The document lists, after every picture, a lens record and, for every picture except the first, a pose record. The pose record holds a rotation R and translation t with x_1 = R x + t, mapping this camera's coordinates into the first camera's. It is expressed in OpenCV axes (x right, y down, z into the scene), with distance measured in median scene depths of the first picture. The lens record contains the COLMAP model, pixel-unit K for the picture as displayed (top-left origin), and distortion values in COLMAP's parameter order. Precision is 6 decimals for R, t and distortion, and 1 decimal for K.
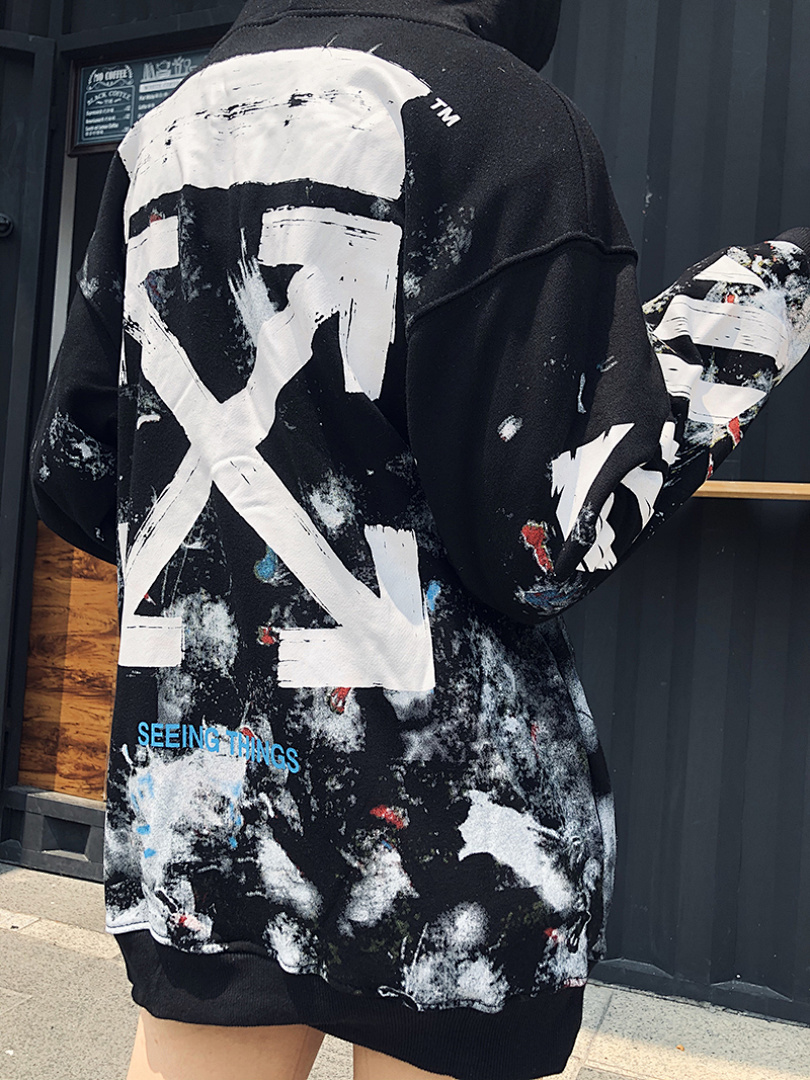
lens RADIAL K [[872.5, 0, 383.2], [0, 872.5, 538.1], [0, 0, 1]] dist [-0.001476, 0.002770]
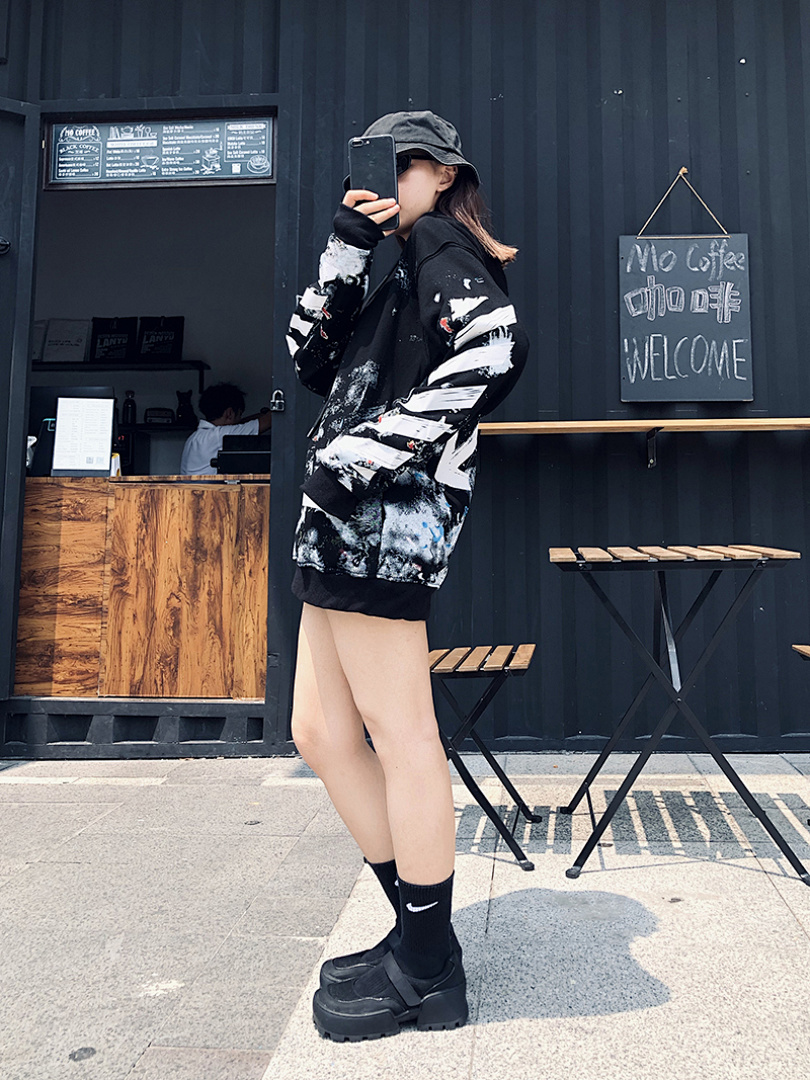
lens RADIAL K [[877.7, 0, 418.0], [0, 877.7, 437.2], [0, 0, 1]] dist [-0.001179, 0.000265]
pose [[0.963686, -0.024552, 0.265908, -0.195554], [0.052348, 0.993813, -0.097958, 0.075899], [-0.261858, 0.108320, 0.959008, -0.345381]]
